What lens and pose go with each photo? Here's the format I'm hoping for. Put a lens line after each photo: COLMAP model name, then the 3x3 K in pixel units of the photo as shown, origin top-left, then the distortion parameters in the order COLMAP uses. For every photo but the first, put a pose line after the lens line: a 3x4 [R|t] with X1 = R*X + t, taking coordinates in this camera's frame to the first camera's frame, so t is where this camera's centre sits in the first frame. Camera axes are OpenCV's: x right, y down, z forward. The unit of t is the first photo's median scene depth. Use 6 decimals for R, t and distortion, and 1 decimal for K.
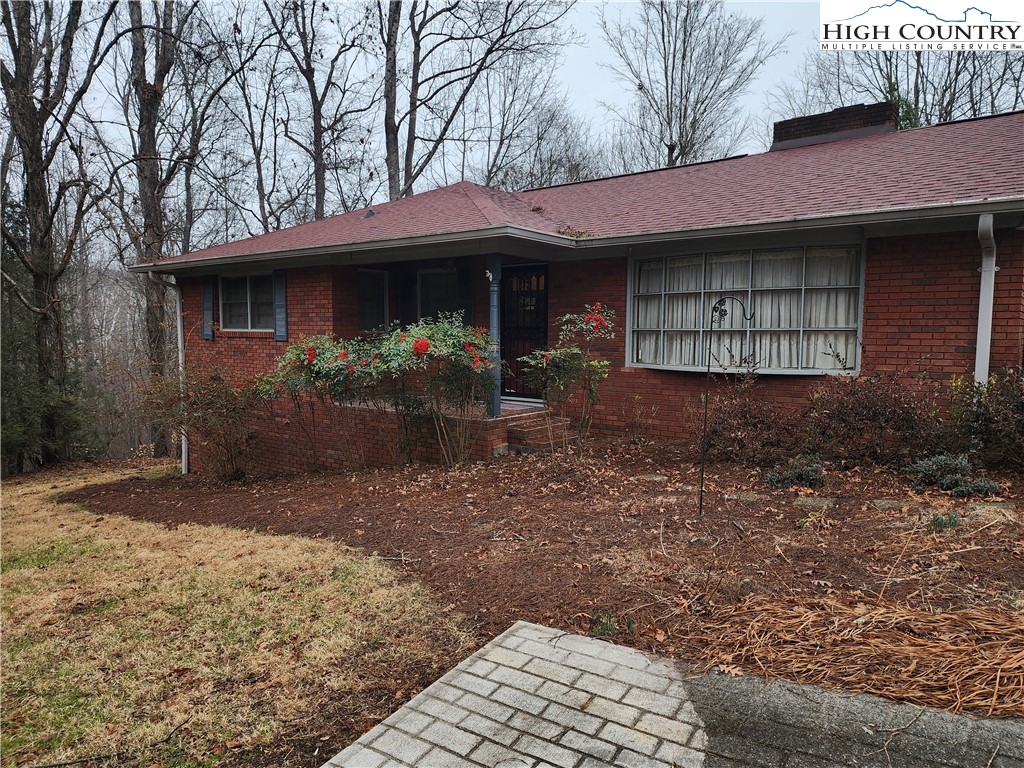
lens RADIAL K [[685.7, 0, 510.7], [0, 685.7, 390.4], [0, 0, 1]] dist [0.071115, -0.060137]
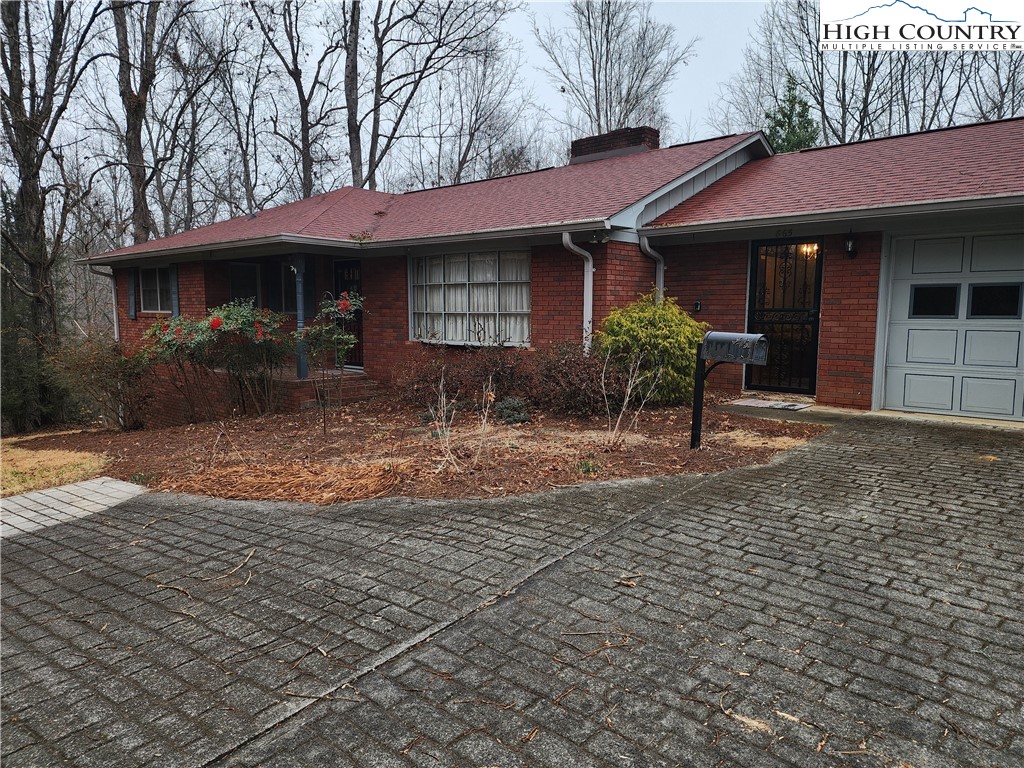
lens RADIAL K [[685.7, 0, 519.0], [0, 685.7, 382.3], [0, 0, 1]] dist [0.071115, -0.060137]
pose [[0.998464, 0.003377, -0.055308, 0.533726], [-0.002399, 0.999840, 0.017739, 0.024229], [0.055359, -0.017579, 0.998312, -0.333791]]
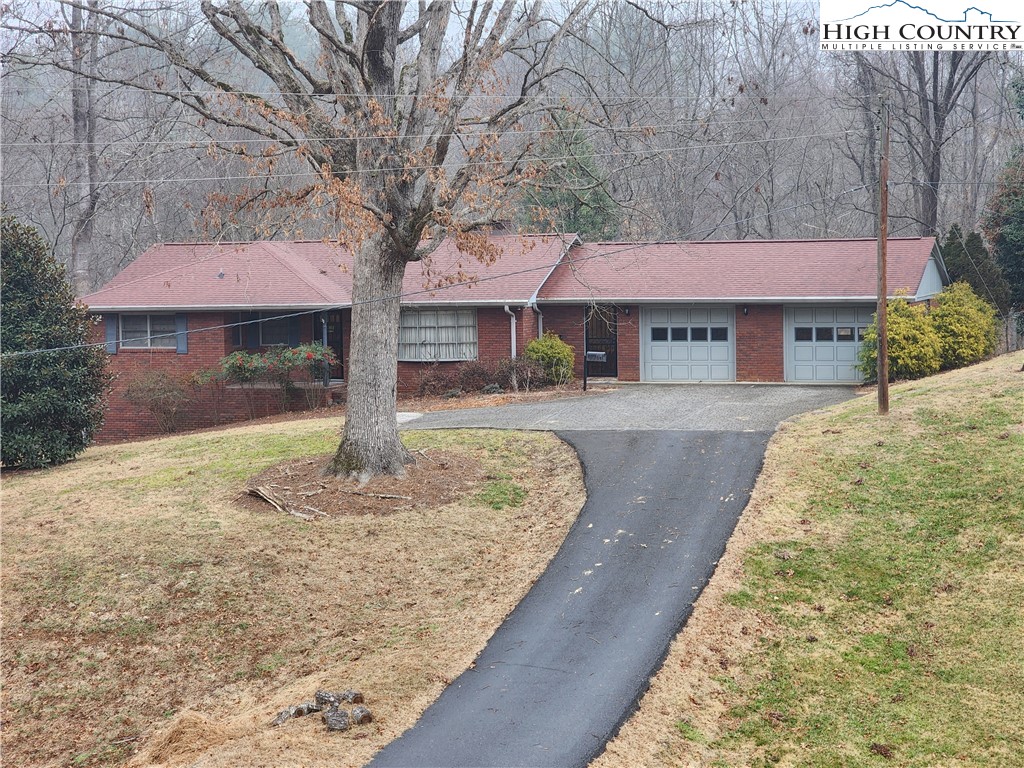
lens RADIAL K [[2071.9, 0, 511.7], [0, 2071.9, 389.0], [0, 0, 1]] dist [-0.754723, 0.000000]
pose [[0.949293, -0.046817, 0.310886, -1.690184], [0.051233, 0.998668, -0.006050, 0.132392], [-0.310189, 0.021671, 0.950428, -6.048556]]
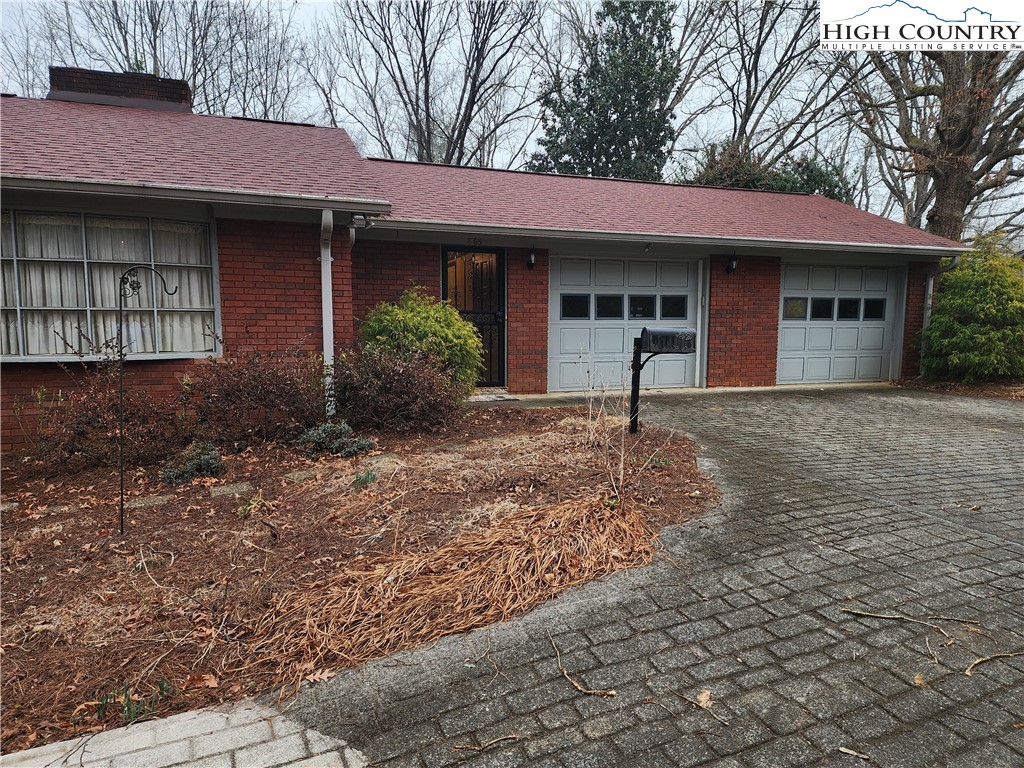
lens RADIAL K [[685.7, 0, 531.9], [0, 685.7, 386.5], [0, 0, 1]] dist [0.071115, -0.060137]
pose [[0.522738, -0.083343, 0.848410, -0.105092], [0.070815, 0.996015, 0.054211, -0.001840], [-0.849547, 0.031742, 0.526557, 0.103416]]
